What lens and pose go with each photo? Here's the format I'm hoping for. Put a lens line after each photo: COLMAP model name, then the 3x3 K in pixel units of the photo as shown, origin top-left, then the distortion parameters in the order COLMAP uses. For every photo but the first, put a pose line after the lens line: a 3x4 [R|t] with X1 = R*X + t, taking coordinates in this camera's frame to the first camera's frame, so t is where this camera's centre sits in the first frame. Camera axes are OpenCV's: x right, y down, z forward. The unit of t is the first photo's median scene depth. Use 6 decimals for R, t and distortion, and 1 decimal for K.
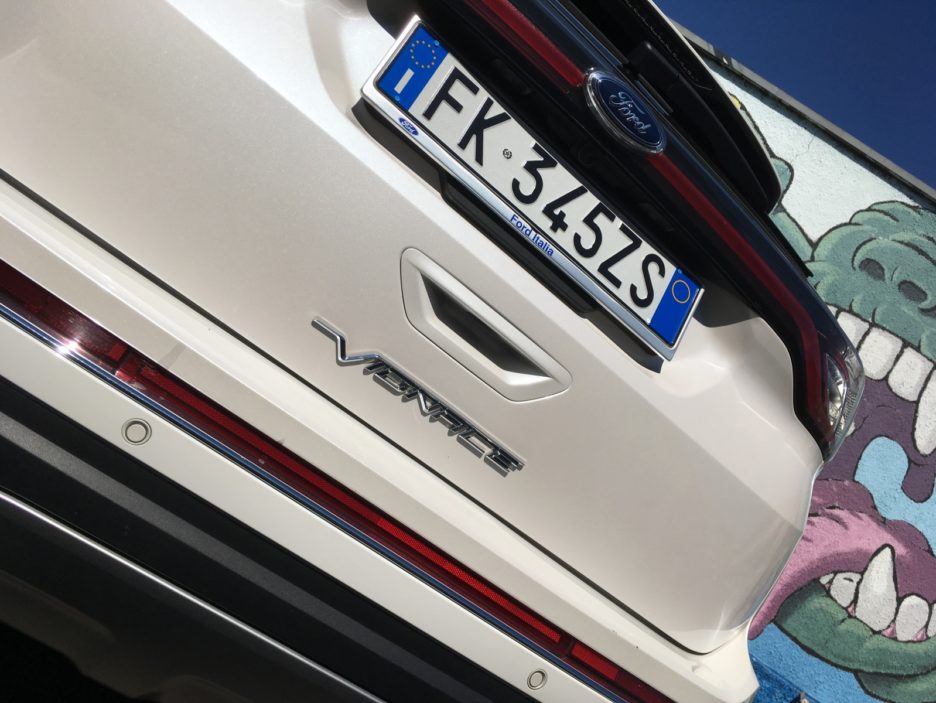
lens RADIAL K [[798.6, 0, 464.5], [0, 798.6, 353.2], [0, 0, 1]] dist [0.083908, -0.122036]
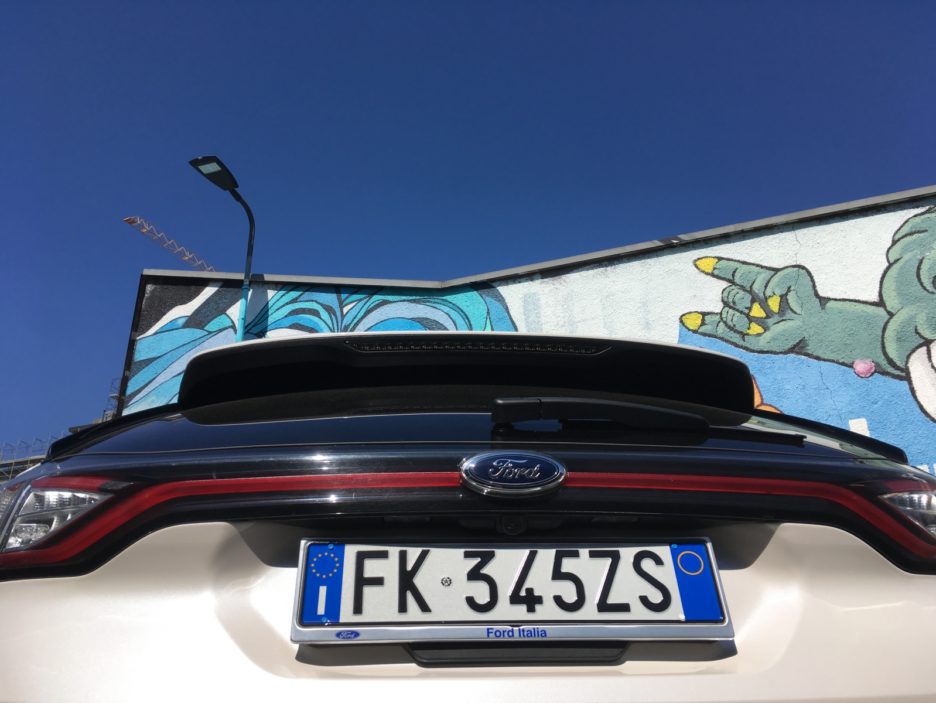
lens RADIAL K [[798.6, 0, 466.7], [0, 798.6, 350.8], [0, 0, 1]] dist [0.083908, -0.122036]
pose [[0.755790, -0.654627, -0.015668, 0.039260], [0.595964, 0.697581, -0.397753, -0.004890], [0.271309, 0.291280, 0.917359, 0.000019]]
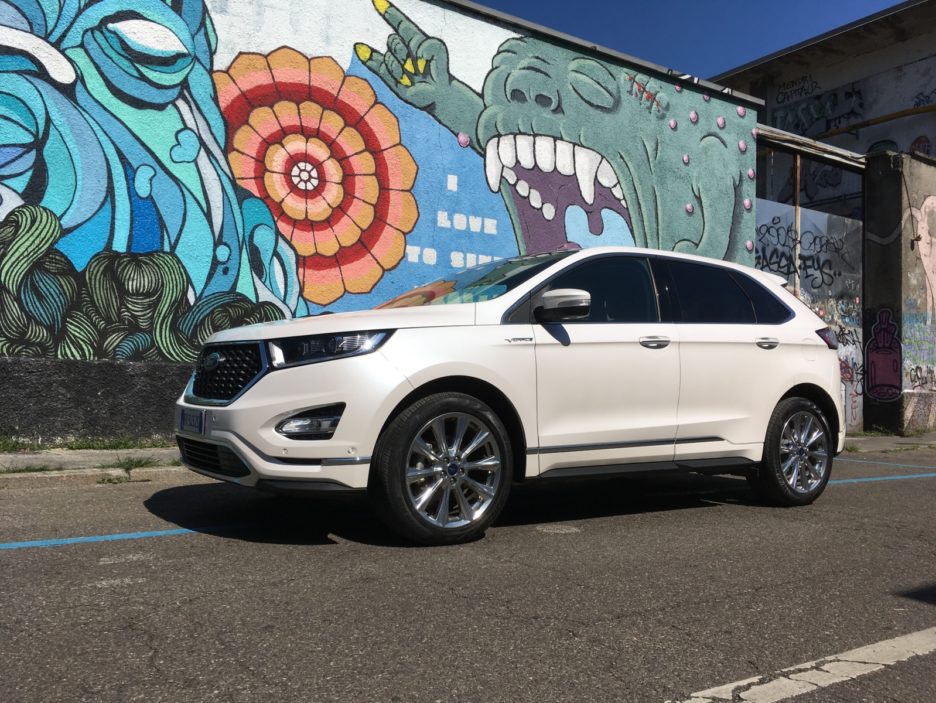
lens RADIAL K [[798.6, 0, 466.6], [0, 798.6, 351.2], [0, 0, 1]] dist [0.083908, -0.122036]
pose [[0.698047, -0.544285, 0.465279, -0.427717], [0.379426, 0.832218, 0.404287, -0.330317], [-0.607261, -0.105672, 0.787444, -0.064770]]
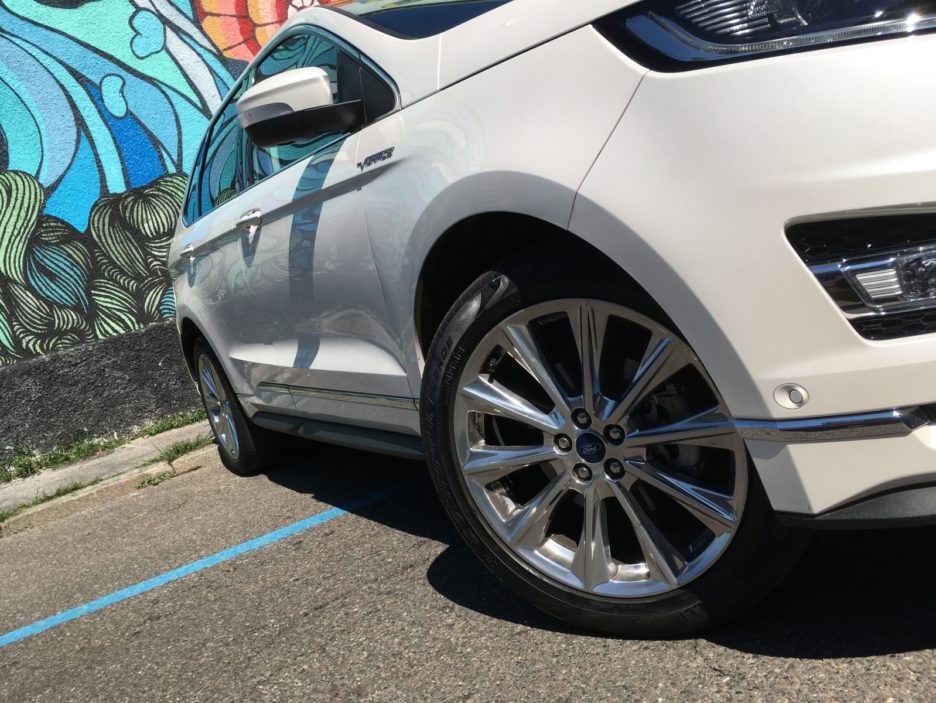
lens RADIAL K [[798.6, 0, 464.6], [0, 798.6, 352.3], [0, 0, 1]] dist [0.083908, -0.122036]
pose [[0.577958, -0.800198, 0.160149, -0.250590], [0.705971, 0.588704, 0.393743, -0.169915], [-0.409352, -0.114506, 0.905162, 0.104547]]
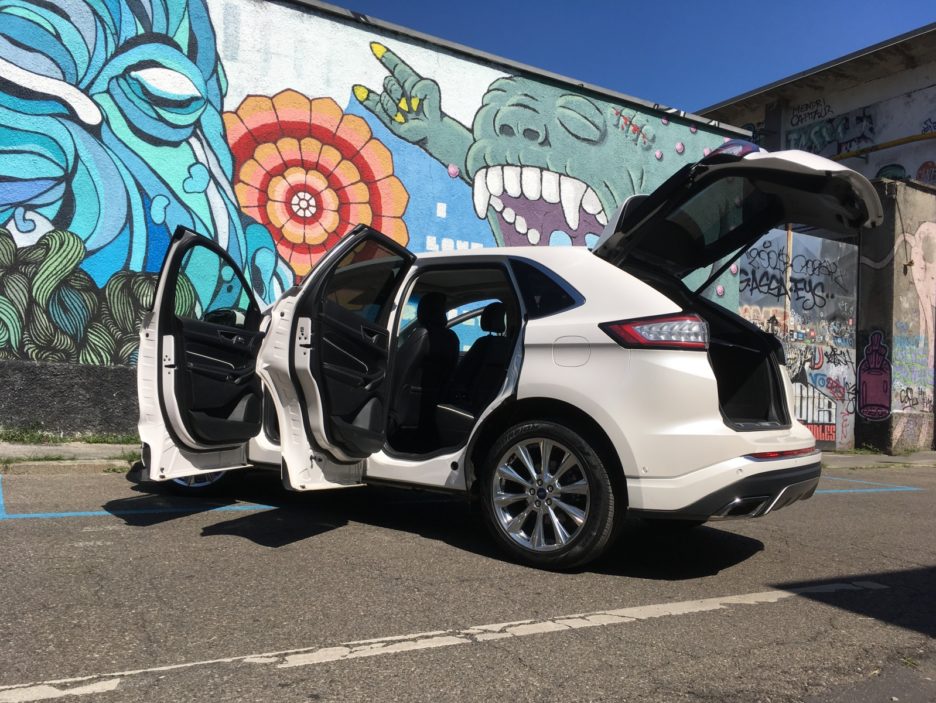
lens RADIAL K [[798.6, 0, 466.5], [0, 798.6, 352.4], [0, 0, 1]] dist [0.083908, -0.122036]
pose [[0.733575, -0.524201, 0.432528, -0.405859], [0.380156, 0.844062, 0.378208, -0.348752], [-0.563337, -0.113017, 0.818461, -0.215442]]
